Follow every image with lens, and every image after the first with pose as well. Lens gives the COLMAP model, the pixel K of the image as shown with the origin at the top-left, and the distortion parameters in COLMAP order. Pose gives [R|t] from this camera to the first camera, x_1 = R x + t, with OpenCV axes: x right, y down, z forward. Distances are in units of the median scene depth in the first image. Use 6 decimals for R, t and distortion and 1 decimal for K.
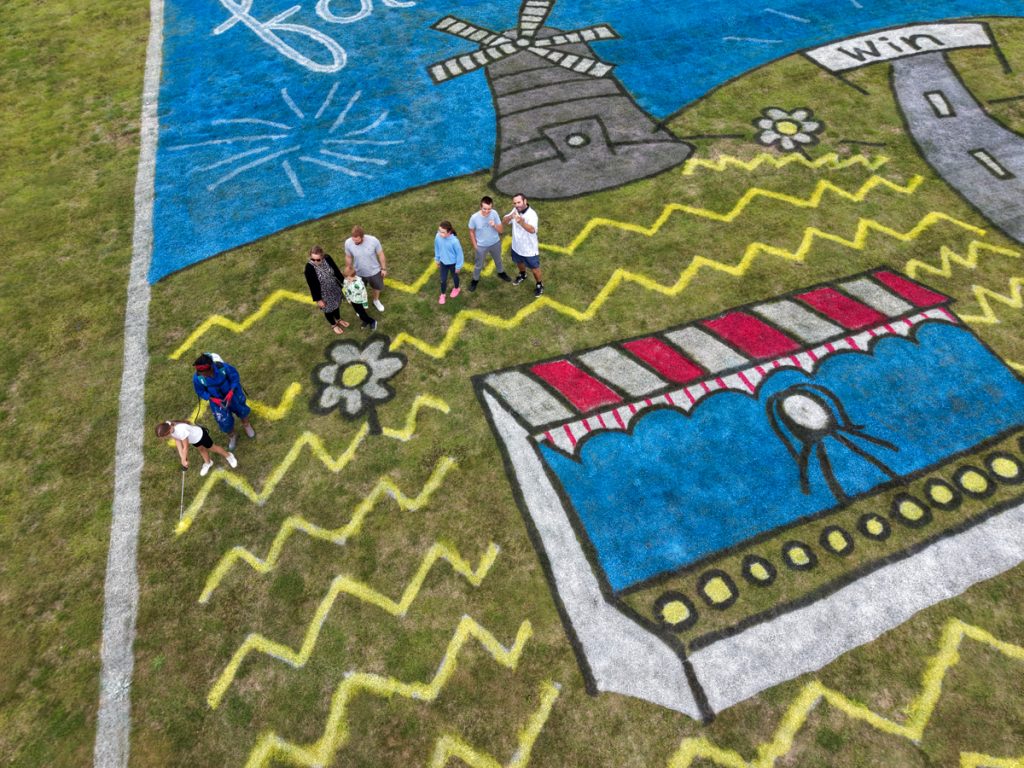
lens RADIAL K [[698.6, 0, 505.2], [0, 698.6, 371.4], [0, 0, 1]] dist [0.041994, -0.045178]
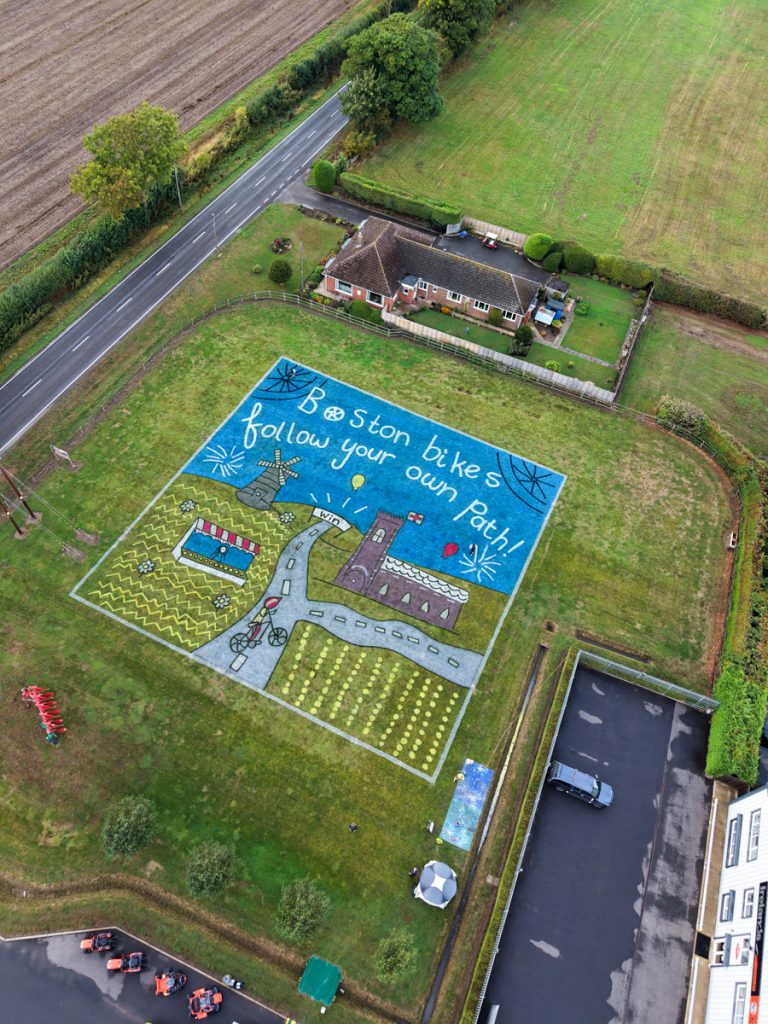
lens RADIAL K [[698.6, 0, 380.0], [0, 698.6, 509.4], [0, 0, 1]] dist [0.041994, -0.045178]
pose [[0.726951, 0.612403, -0.310652, 3.210165], [-0.593988, 0.787784, 0.163014, -2.142162], [0.344557, 0.066020, 0.936441, -4.621219]]
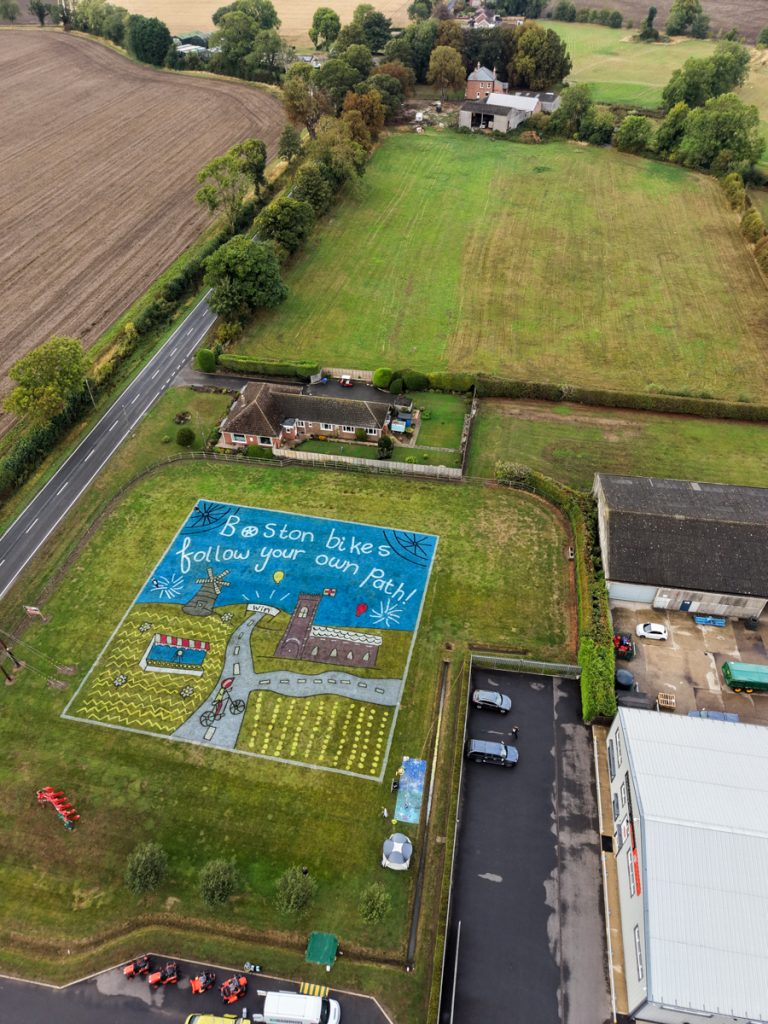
lens RADIAL K [[698.6, 0, 381.2], [0, 698.6, 506.0], [0, 0, 1]] dist [0.041994, -0.045178]
pose [[0.871775, 0.354351, -0.338294, 4.470467], [-0.395018, 0.916868, -0.057563, -1.908903], [0.289774, 0.183815, 0.939278, -6.176435]]
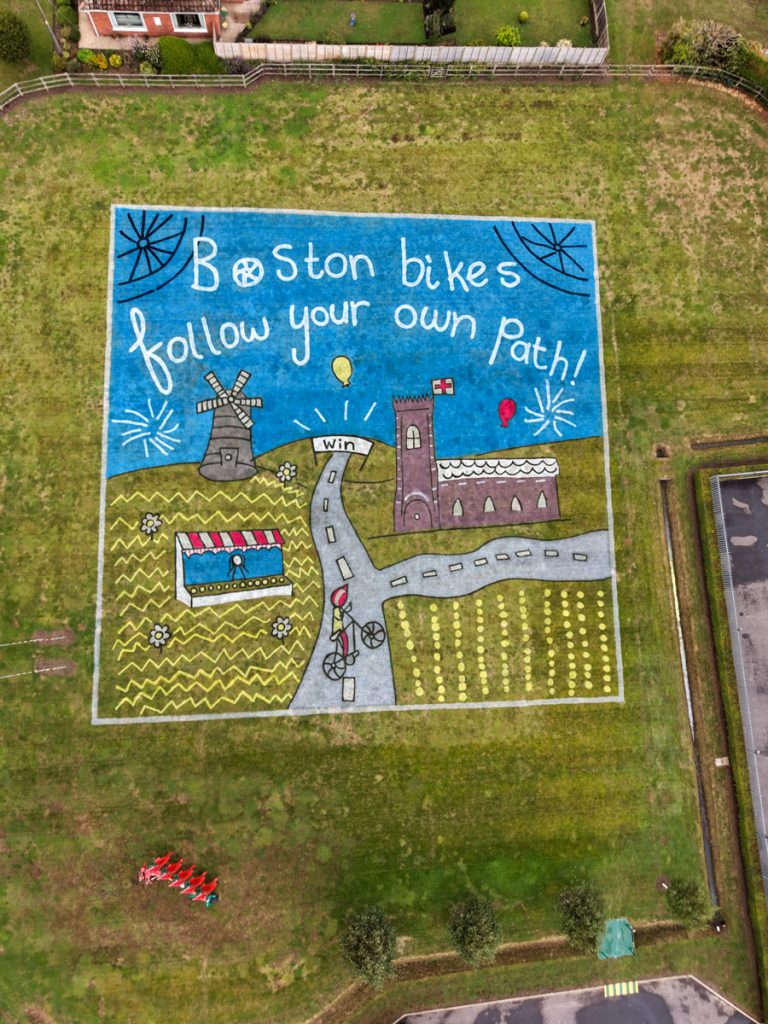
lens RADIAL K [[698.6, 0, 384.9], [0, 698.6, 519.3], [0, 0, 1]] dist [0.041994, -0.045178]
pose [[0.956992, 0.276674, 0.087281, 0.848225], [-0.281702, 0.814266, 0.507557, -2.785413], [0.069358, -0.510315, 0.857186, -2.826264]]
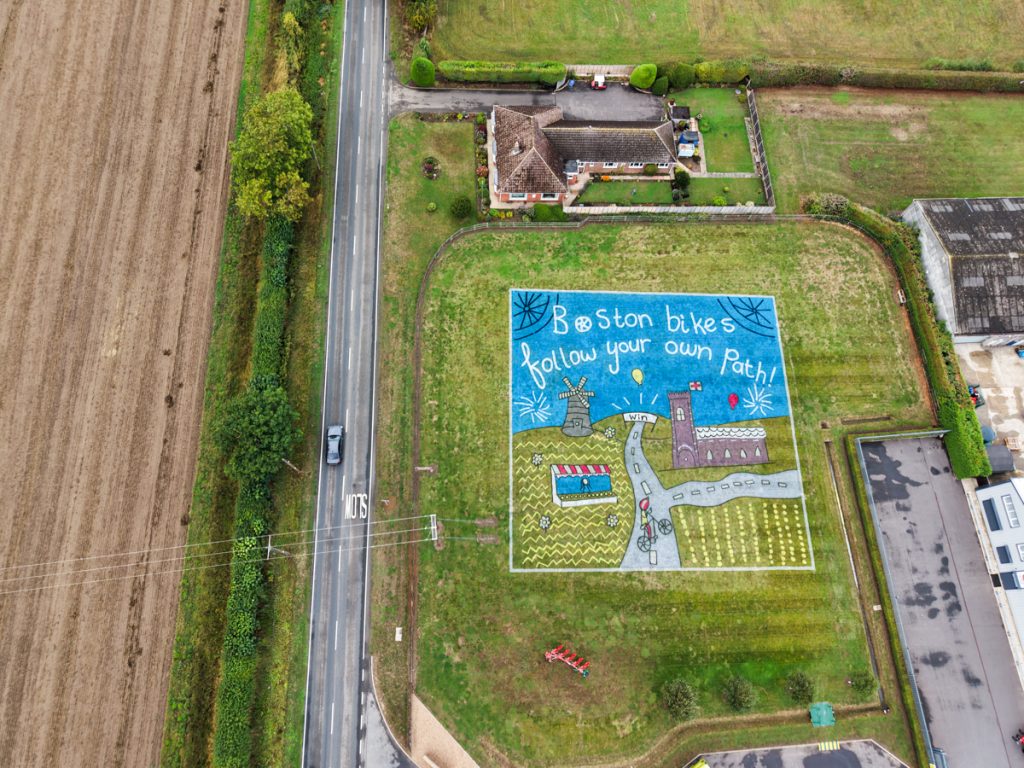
lens RADIAL K [[698.6, 0, 502.8], [0, 698.6, 383.7], [0, 0, 1]] dist [0.041994, -0.045178]
pose [[0.954660, 0.297619, 0.006844, -0.913378], [-0.283223, 0.900921, 0.328825, -3.360361], [0.091699, -0.315855, 0.944366, -6.458535]]
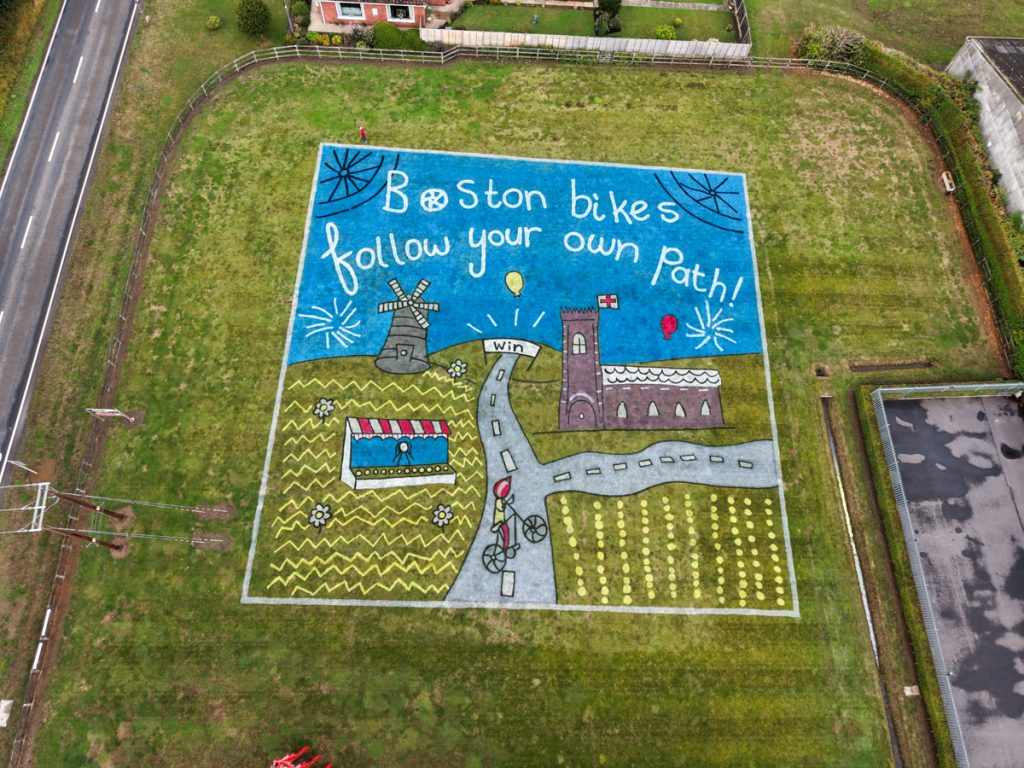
lens RADIAL K [[698.6, 0, 508.6], [0, 698.6, 379.7], [0, 0, 1]] dist [0.041994, -0.045178]
pose [[0.944756, 0.327178, -0.019751, 1.000926], [-0.308005, 0.906775, 0.287911, -1.916736], [0.112107, -0.265922, 0.957454, -3.350508]]
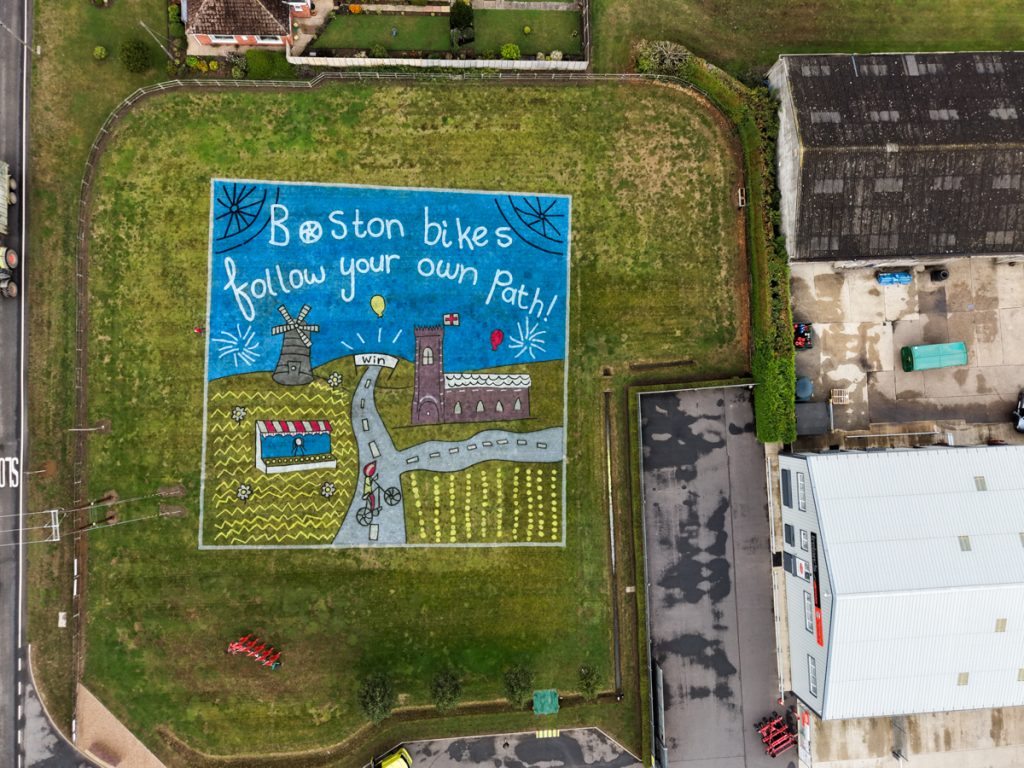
lens RADIAL K [[698.6, 0, 513.9], [0, 698.6, 373.3], [0, 0, 1]] dist [0.041994, -0.045178]
pose [[0.947768, 0.302441, 0.101317, 1.456661], [-0.301308, 0.744739, 0.595464, -5.001169], [0.104638, -0.594890, 0.796967, -3.774035]]
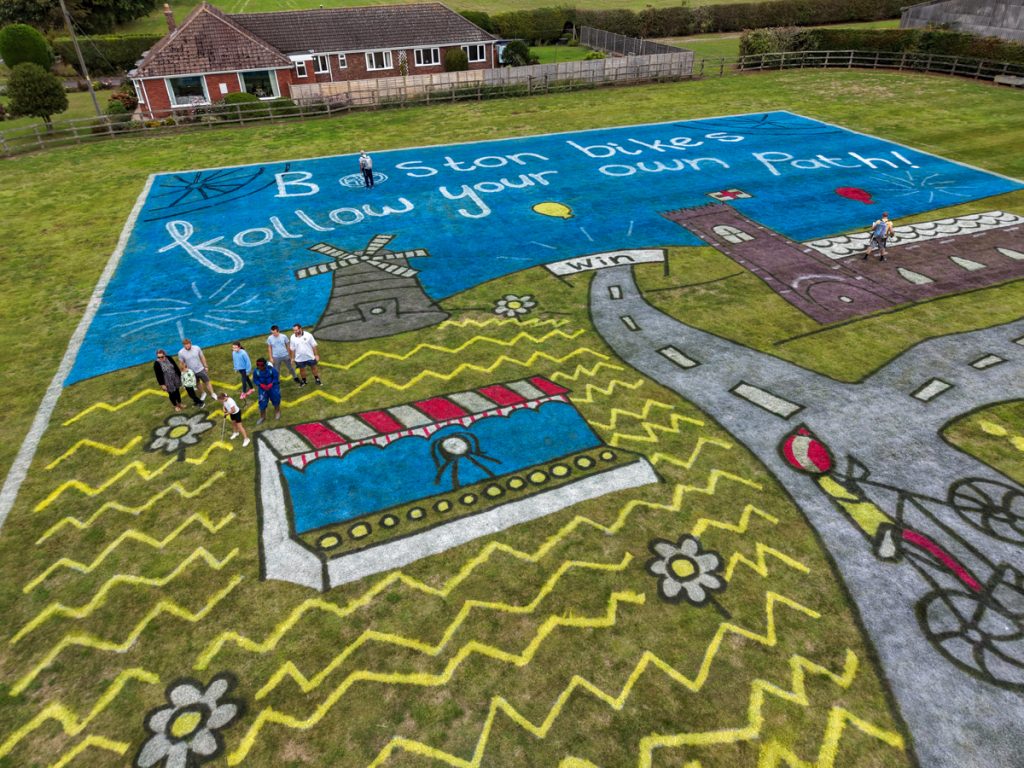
lens RADIAL K [[698.6, 0, 506.0], [0, 698.6, 360.2], [0, 0, 1]] dist [0.041994, -0.045178]
pose [[0.999760, 0.008255, 0.020271, 0.470105], [-0.000887, 0.940663, -0.339340, 0.381205], [-0.021869, 0.339241, 0.940445, -0.523594]]
